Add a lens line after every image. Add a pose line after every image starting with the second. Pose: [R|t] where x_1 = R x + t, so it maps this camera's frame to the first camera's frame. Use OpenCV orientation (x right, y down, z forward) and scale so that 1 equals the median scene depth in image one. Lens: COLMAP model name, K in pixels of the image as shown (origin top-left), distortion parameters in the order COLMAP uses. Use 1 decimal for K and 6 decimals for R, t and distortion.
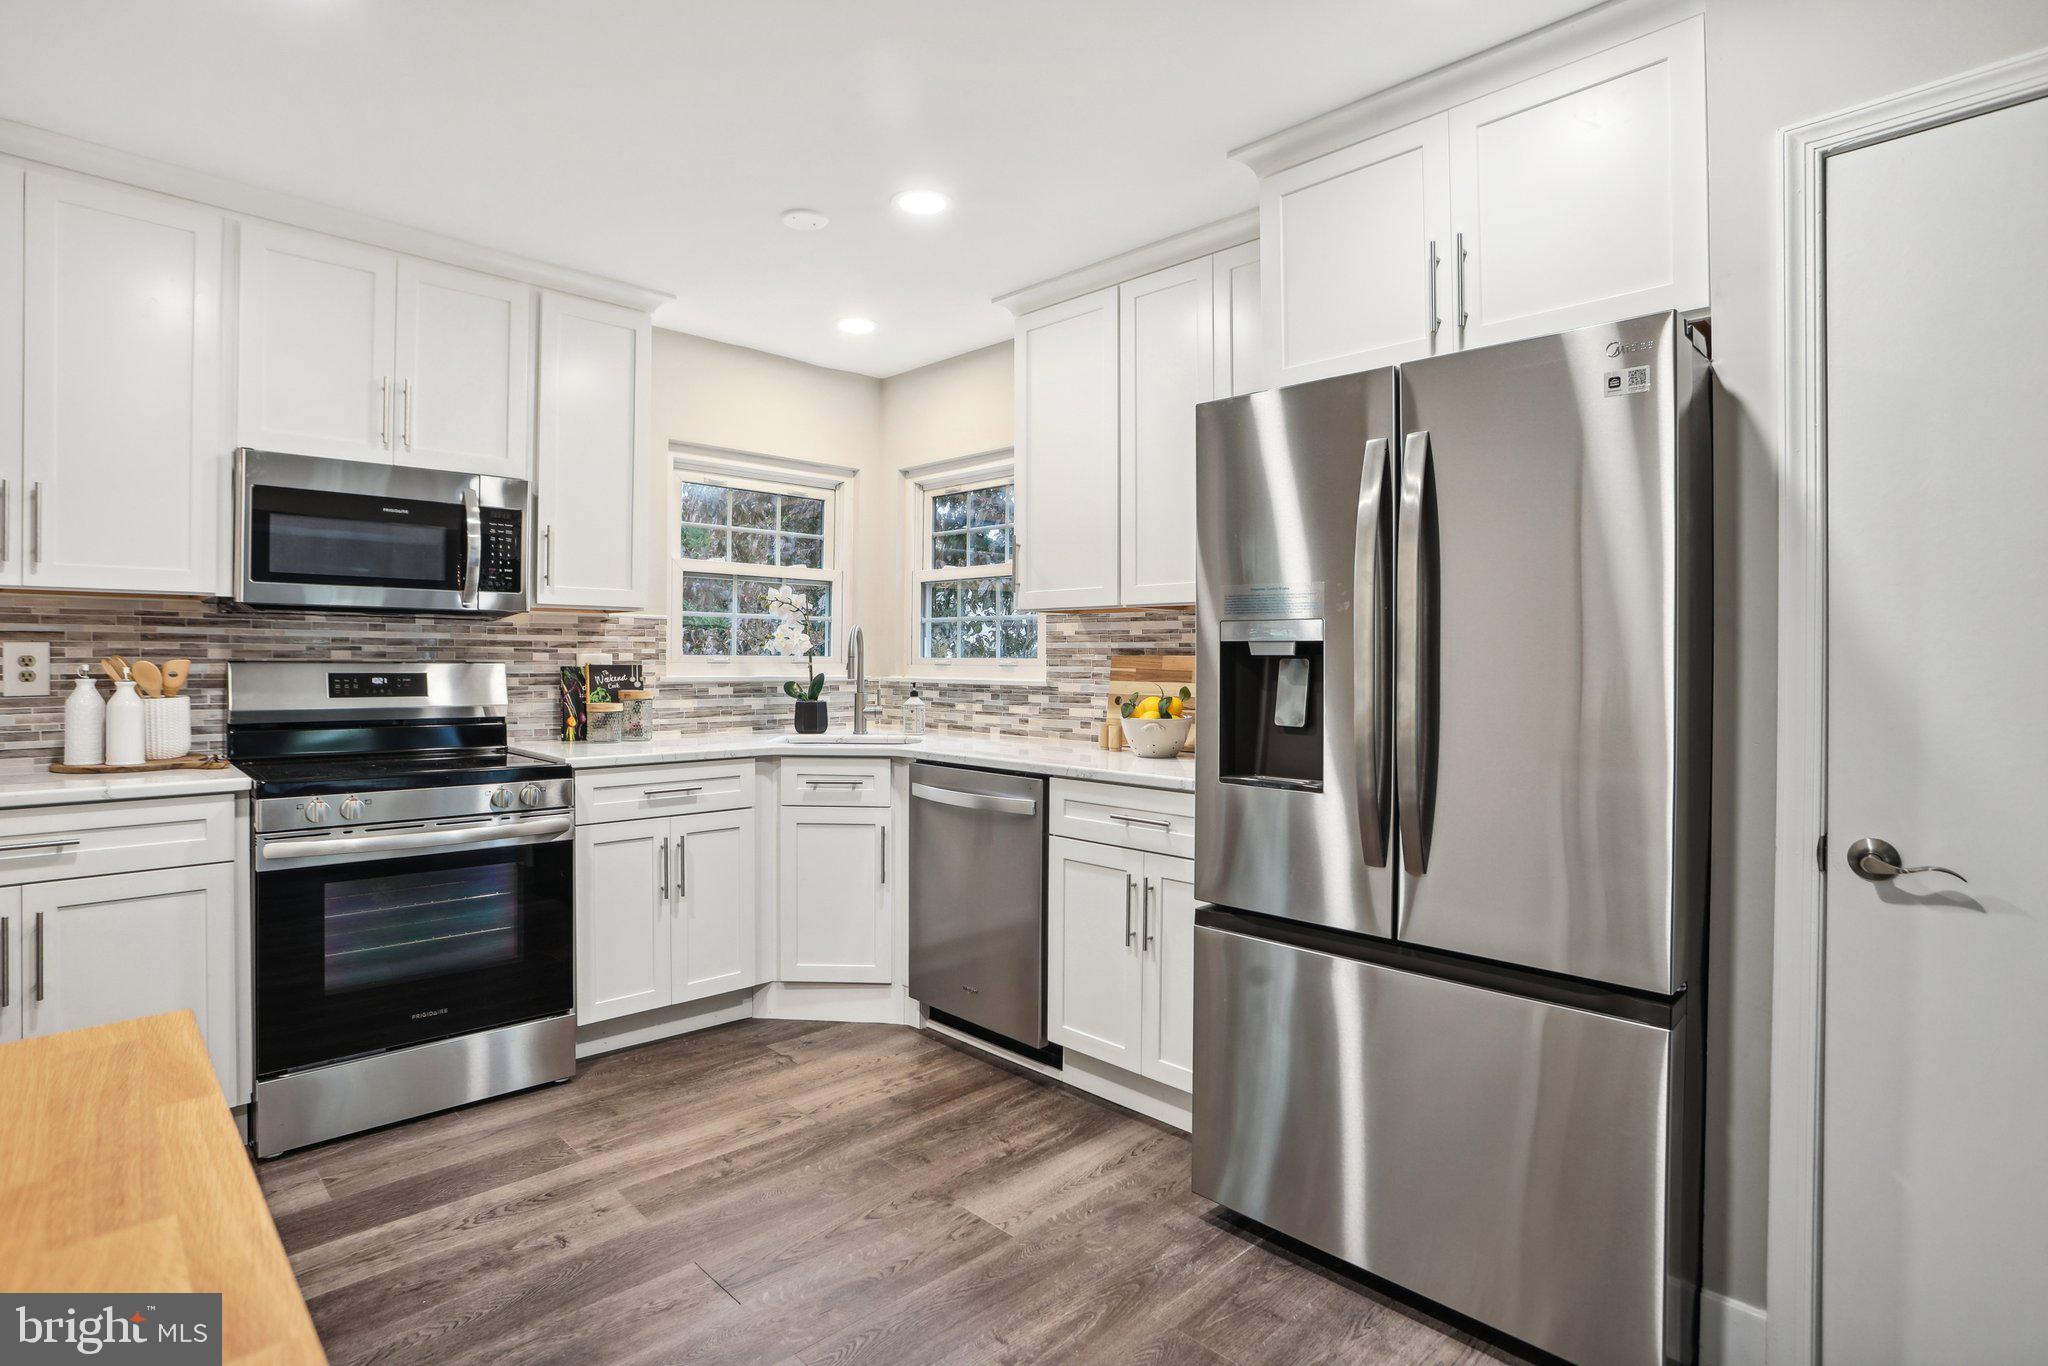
lens RADIAL K [[1041.1, 0, 960.0], [0, 1041.1, 655.5], [0, 0, 1]] dist [-0.087131, 0.056366]
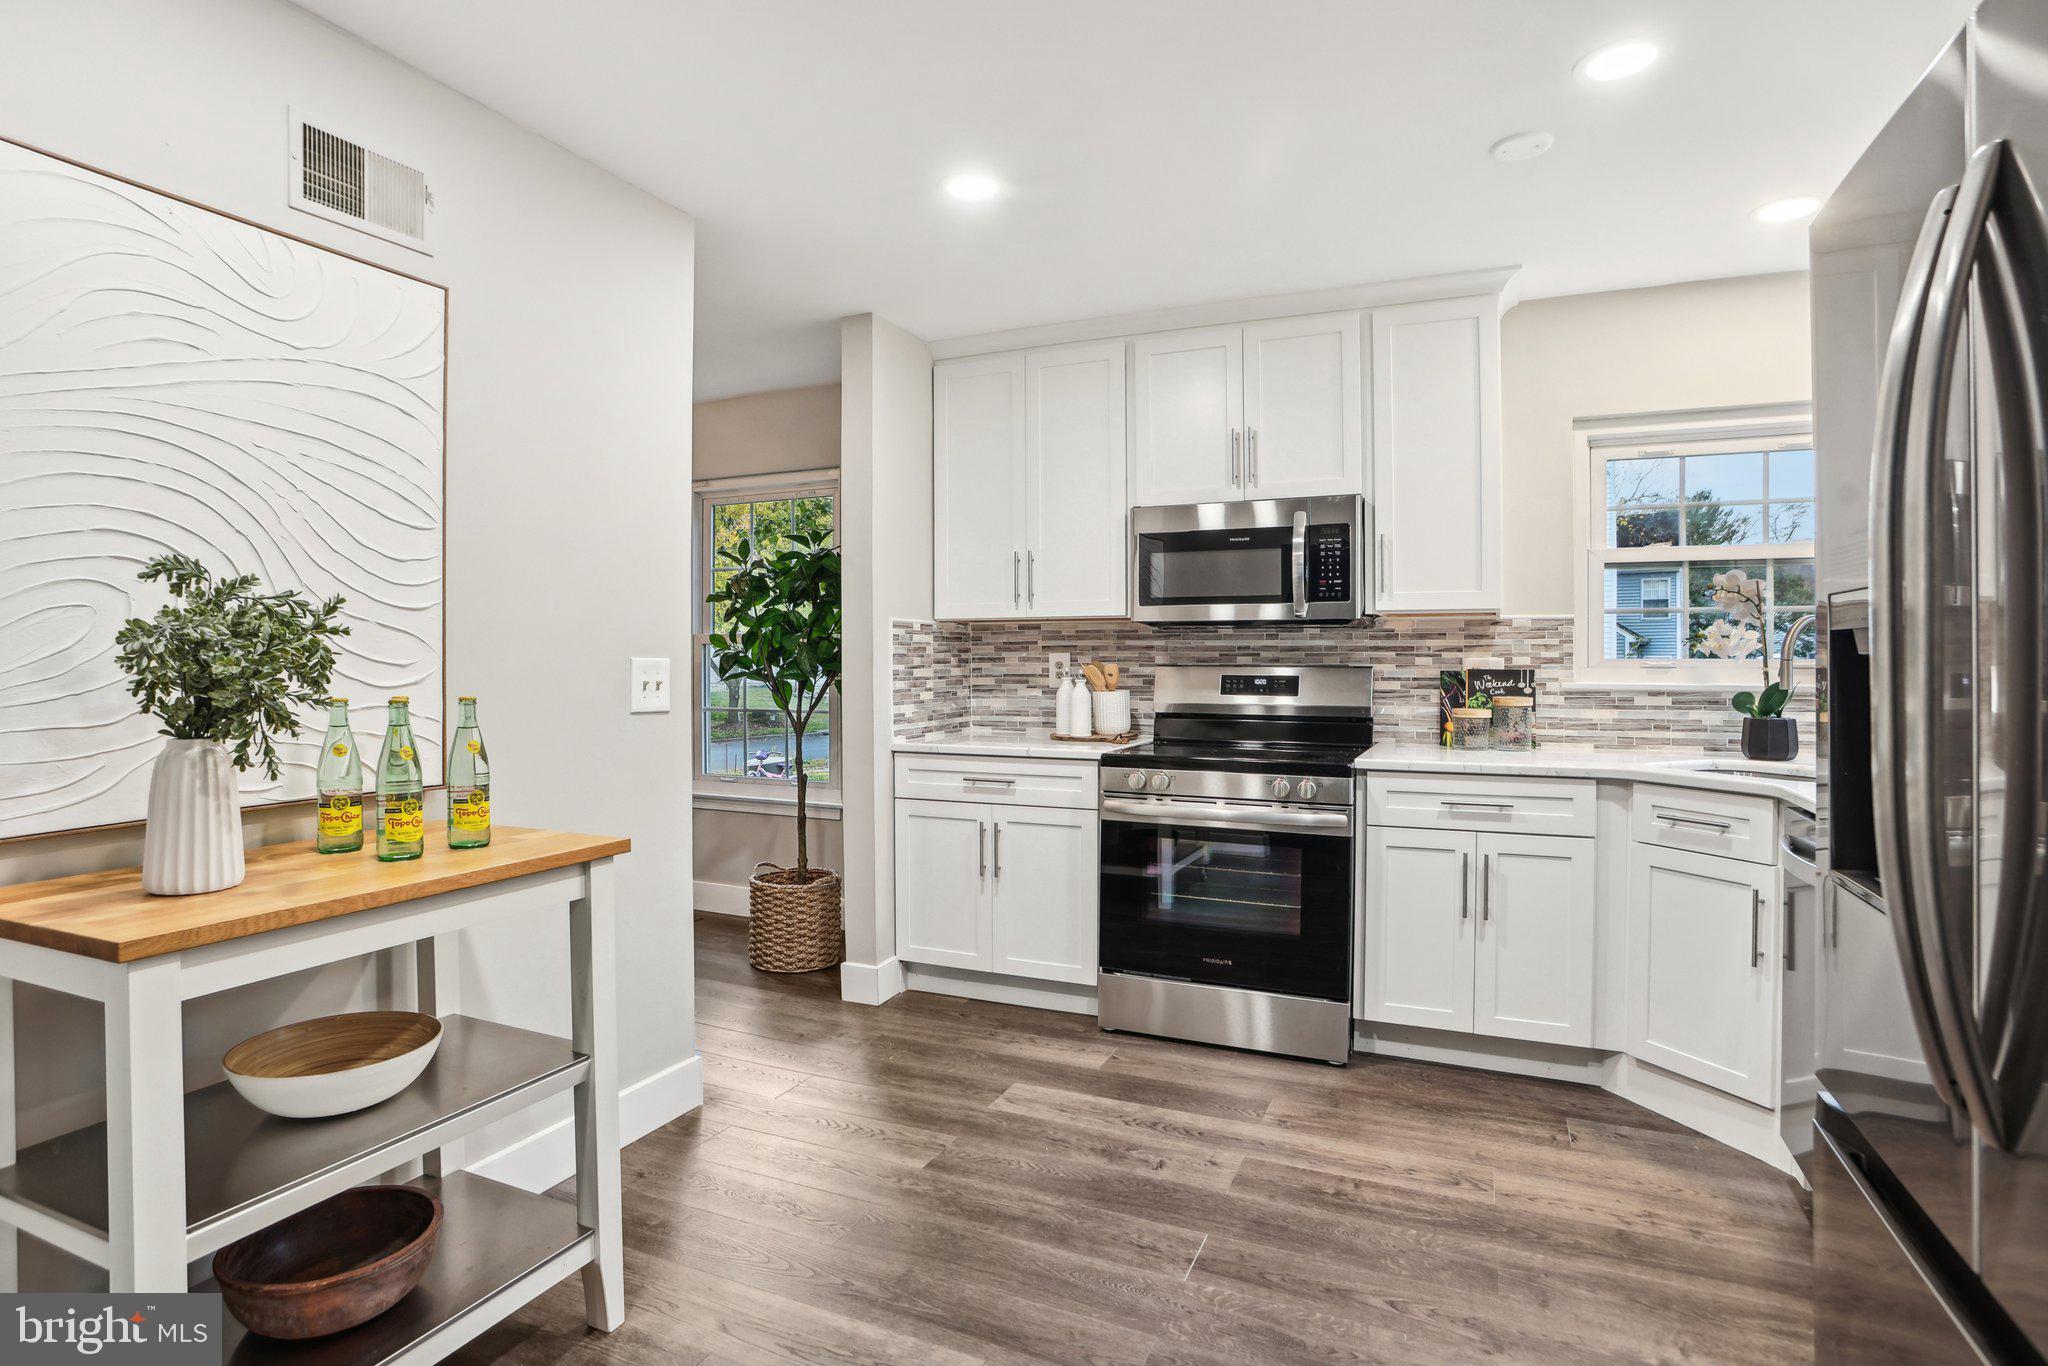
lens RADIAL K [[1019.4, 0, 1000.1], [0, 1019.4, 659.5], [0, 0, 1]] dist [-0.079302, 0.038398]
pose [[0.389046, -0.004216, -0.921209, 0.389048], [0.004330, 0.999987, -0.002748, 0.000676], [0.921208, -0.002920, 0.389059, 0.252688]]
